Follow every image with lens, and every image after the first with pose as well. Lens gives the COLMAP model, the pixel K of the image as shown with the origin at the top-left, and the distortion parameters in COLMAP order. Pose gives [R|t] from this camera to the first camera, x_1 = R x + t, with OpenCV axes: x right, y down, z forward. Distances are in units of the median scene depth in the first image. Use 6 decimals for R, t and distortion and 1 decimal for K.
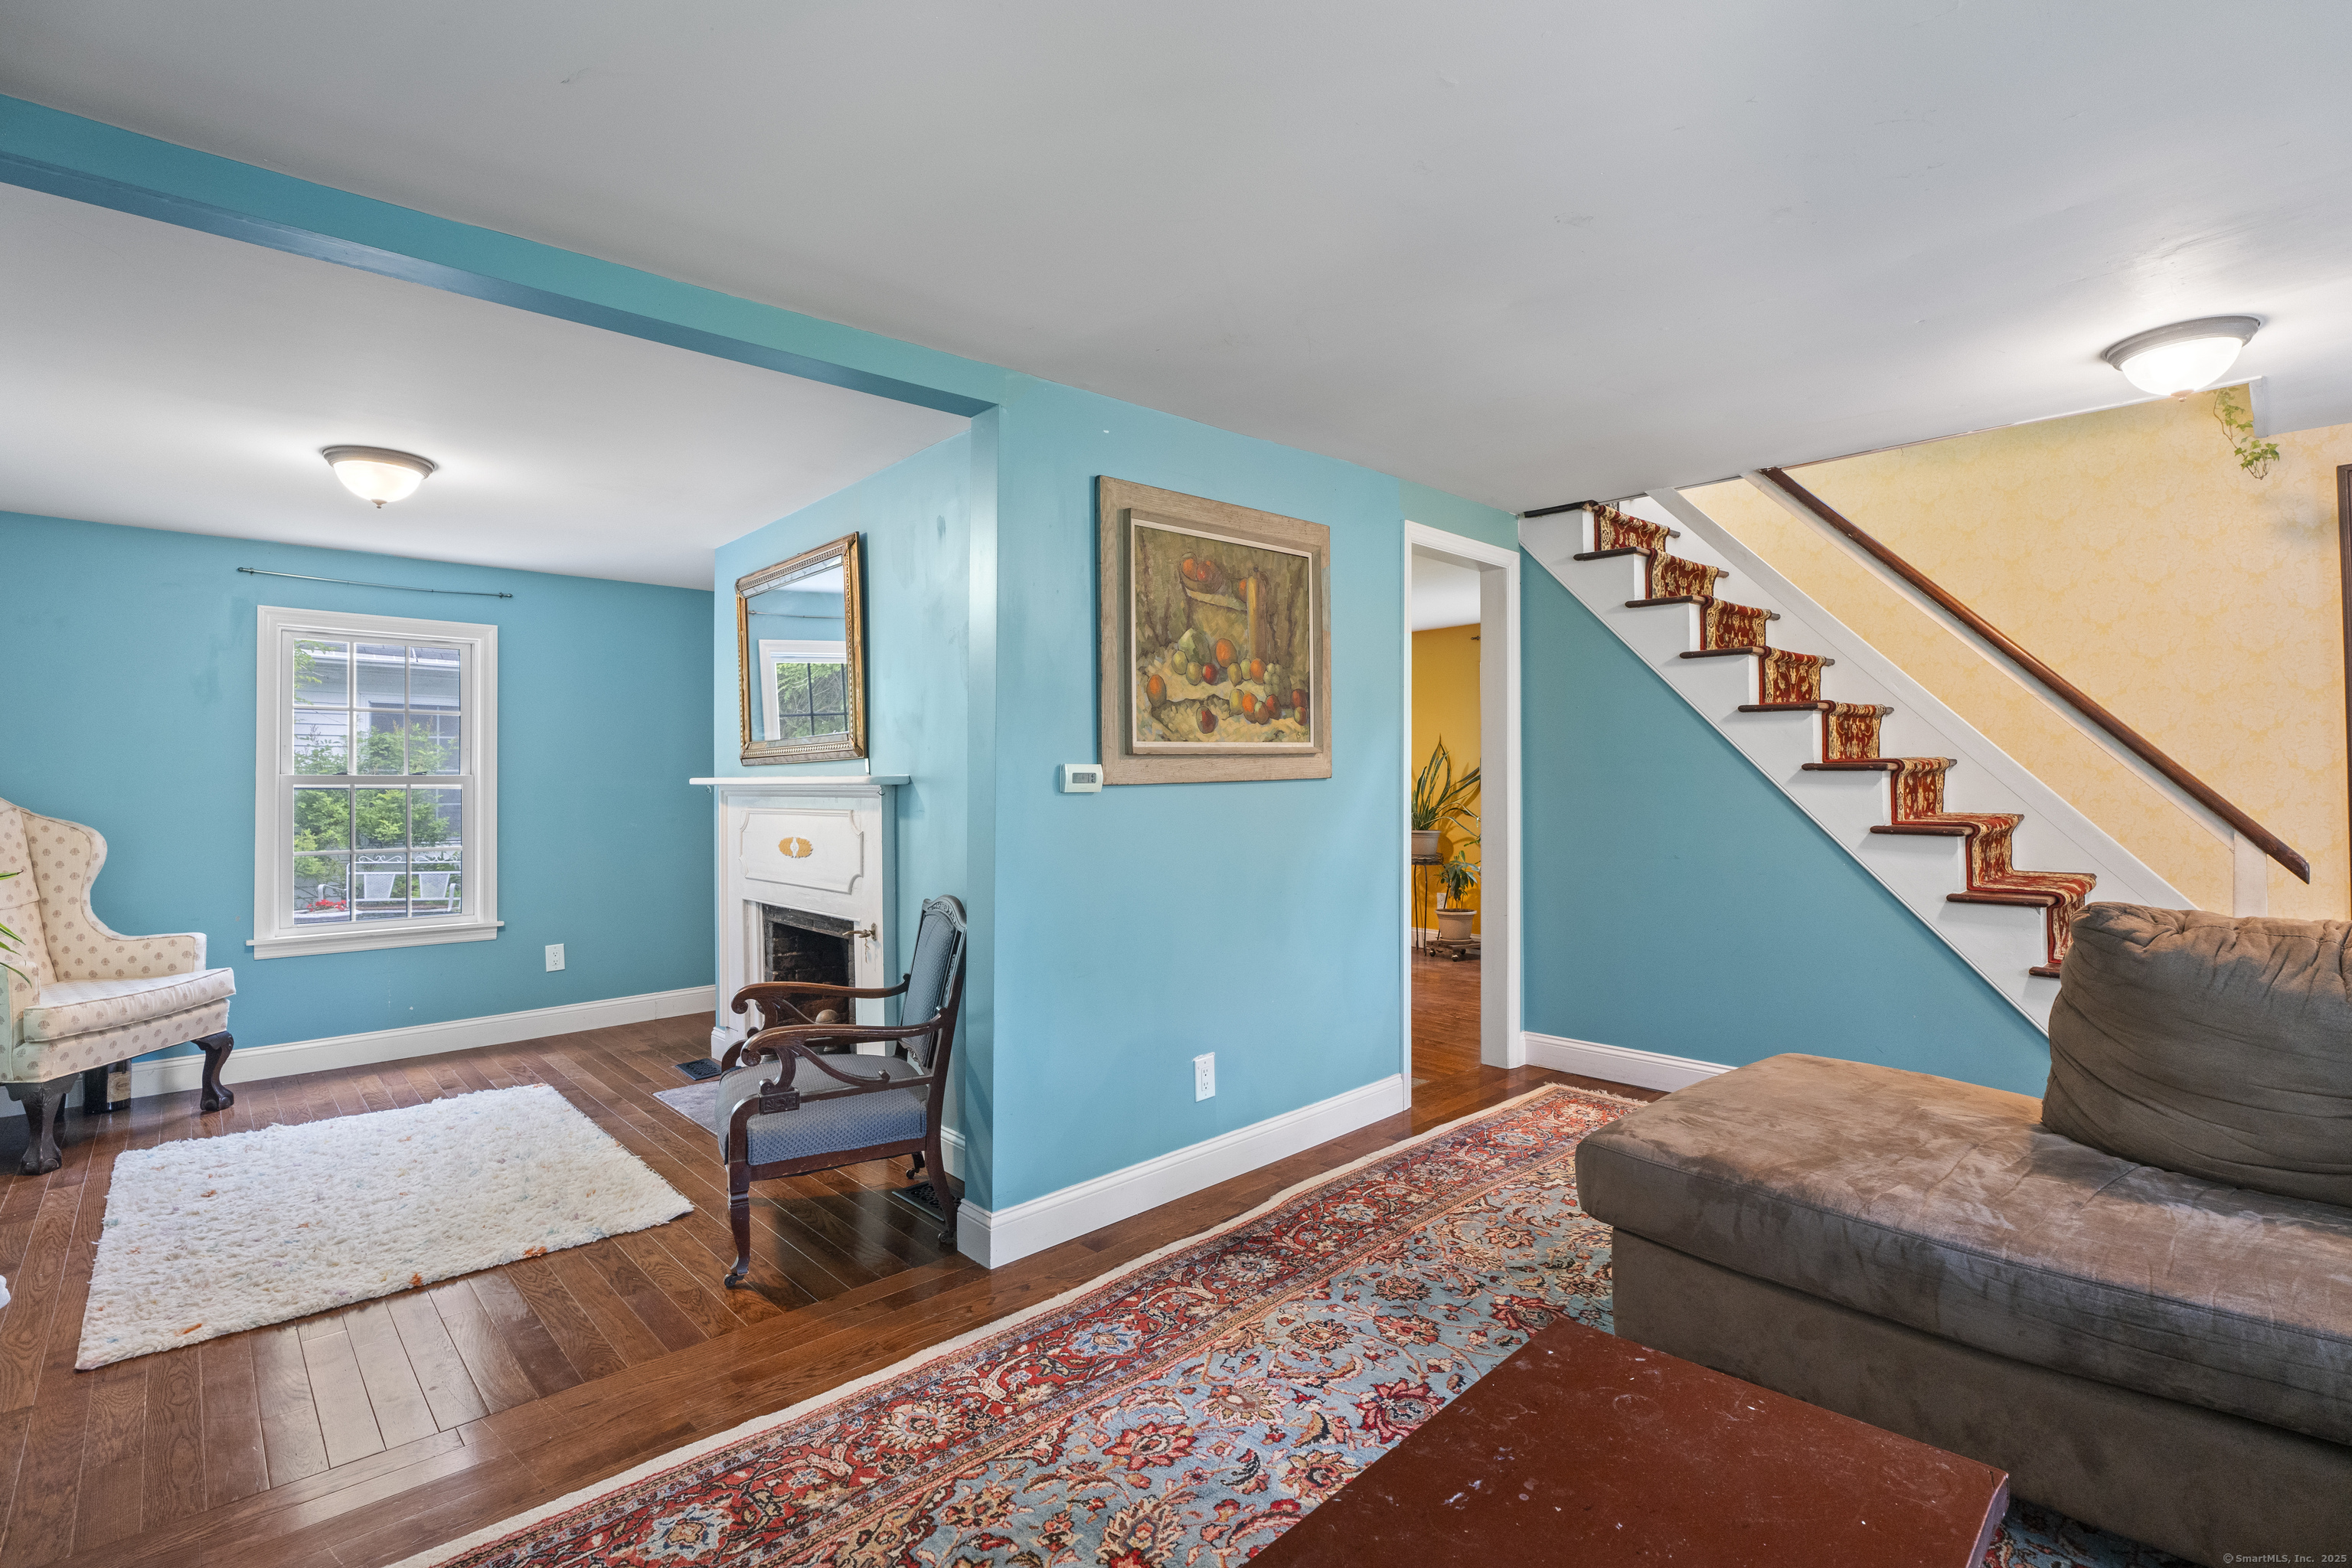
lens RADIAL K [[1078.3, 0, 1168.8], [0, 1078.3, 794.4], [0, 0, 1]] dist [-0.013357, -0.000463]
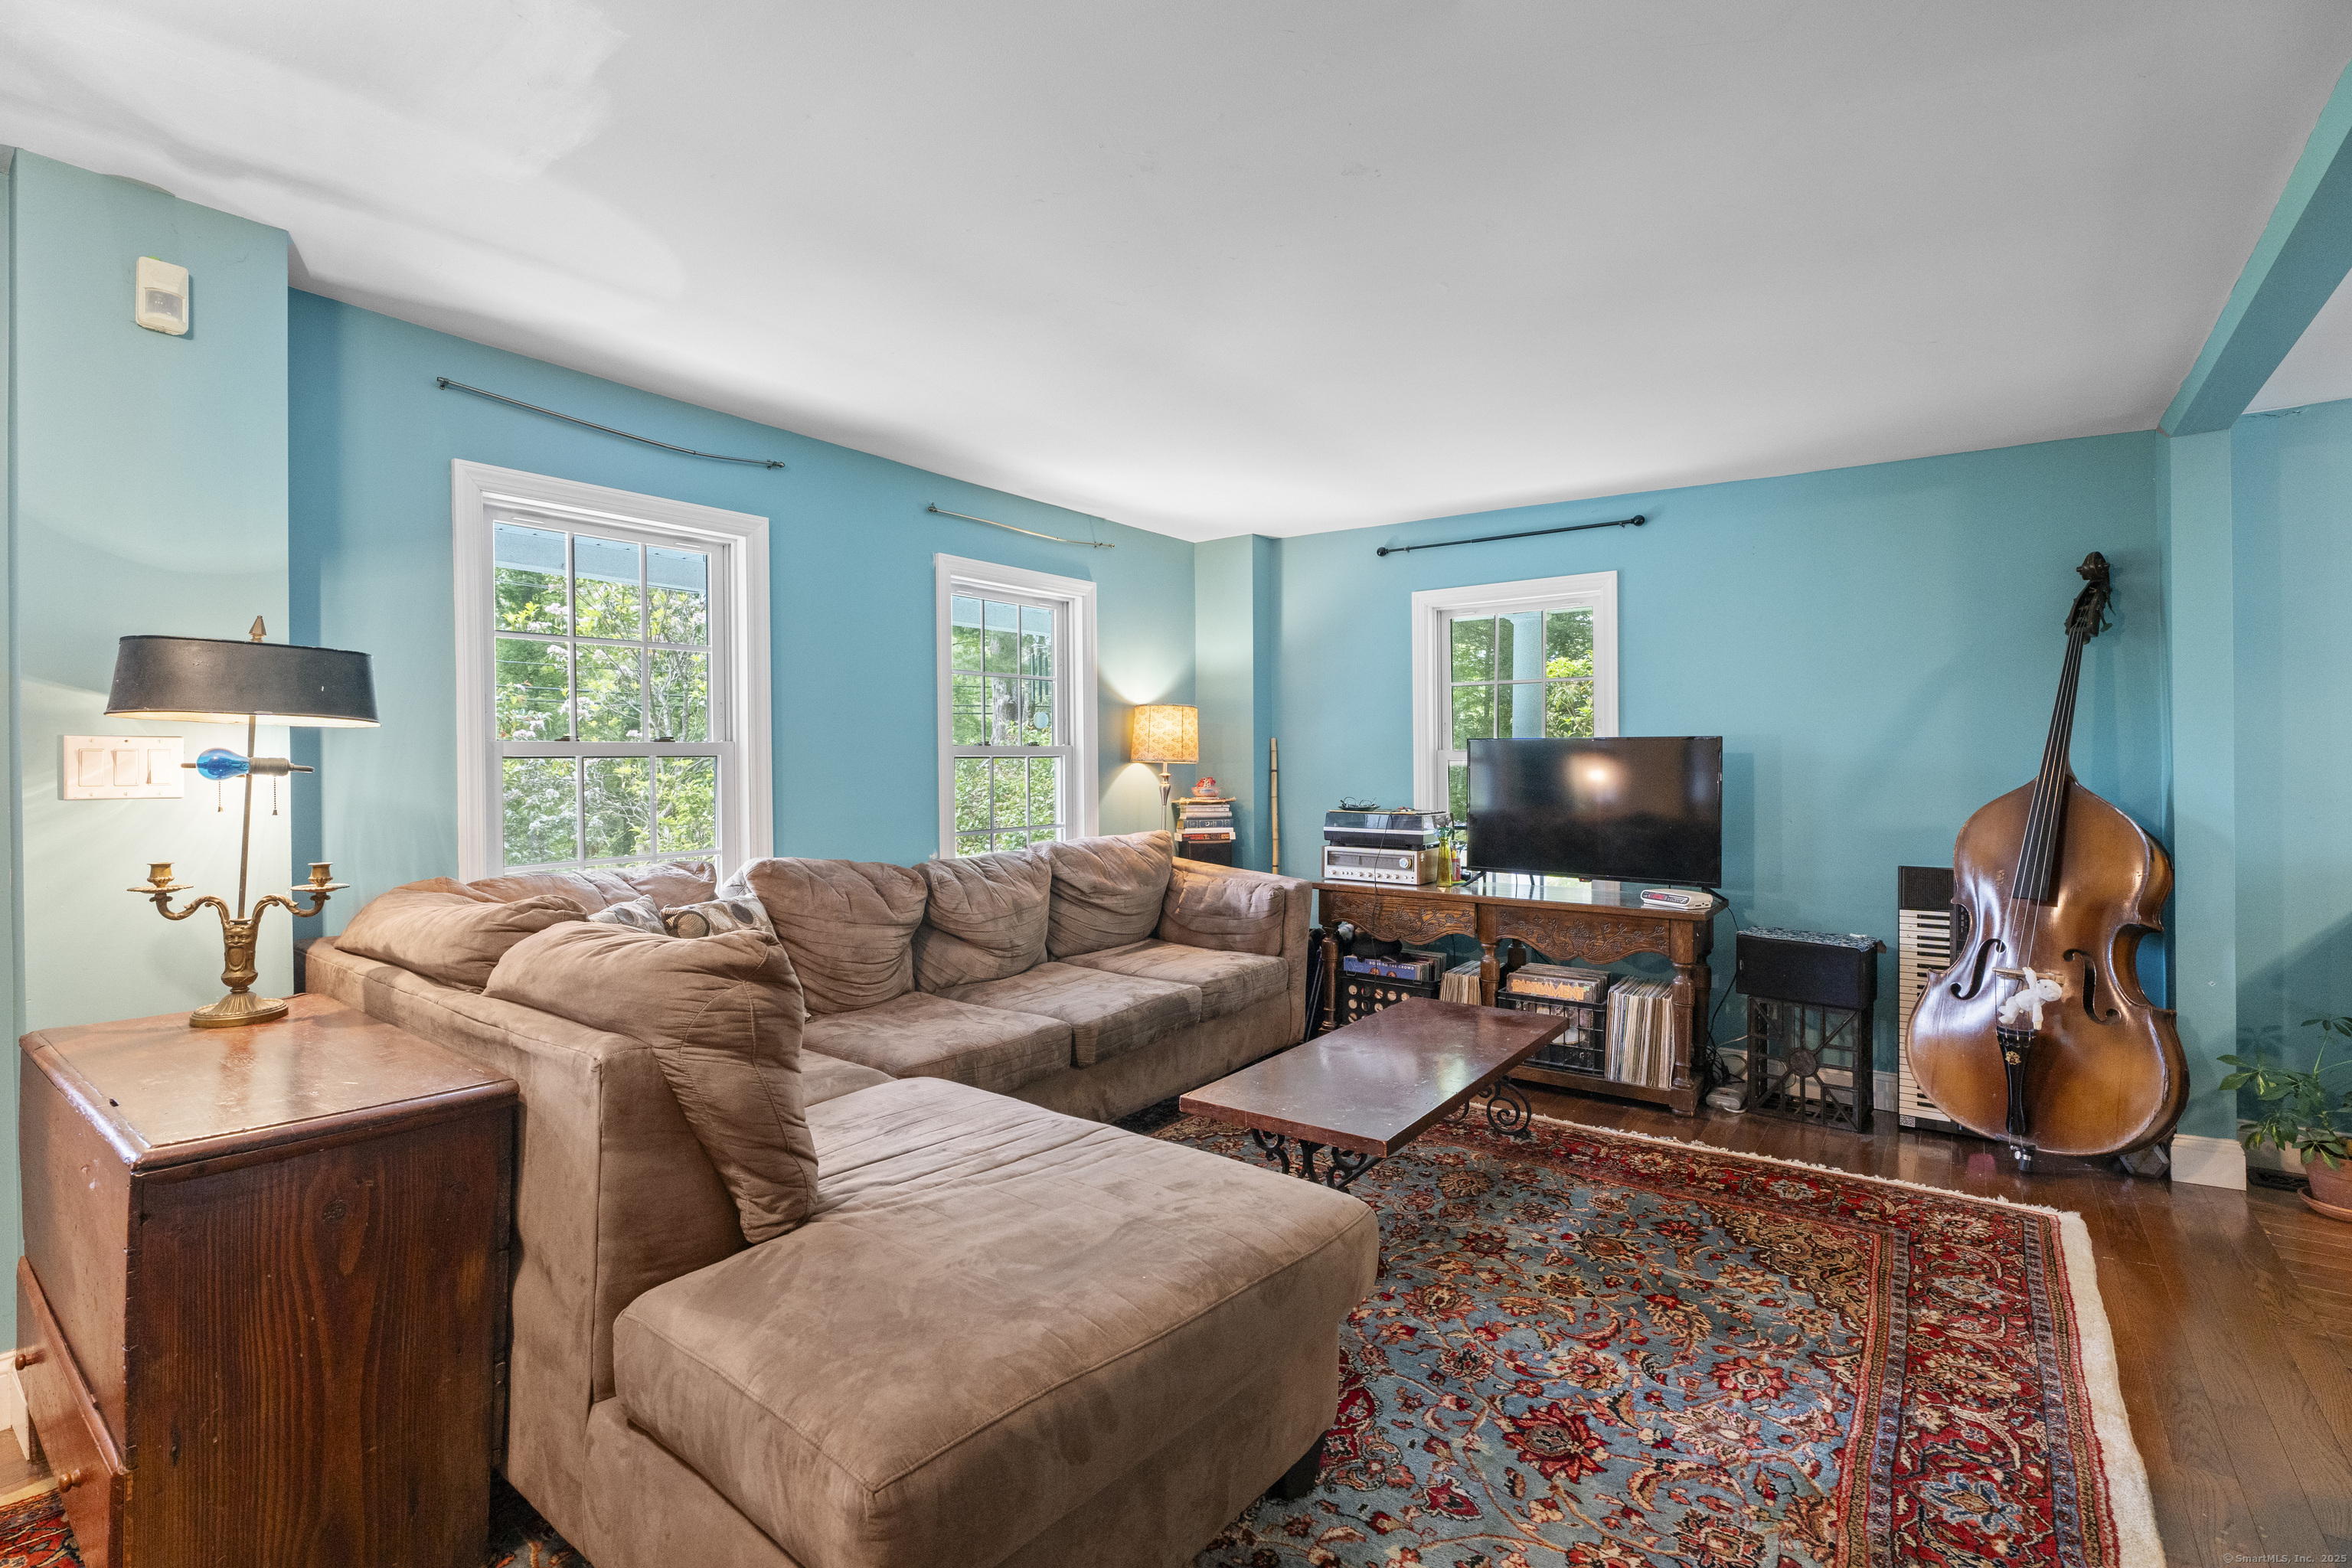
lens RADIAL K [[1070.0, 0, 1165.0], [0, 1070.0, 760.1], [0, 0, 1]] dist [-0.011009, 0.000152]
pose [[-0.984847, 0.013412, -0.172908, 0.685907], [0.011379, 0.999854, 0.012746, -0.036346], [0.173054, 0.010585, -0.984855, 1.794730]]
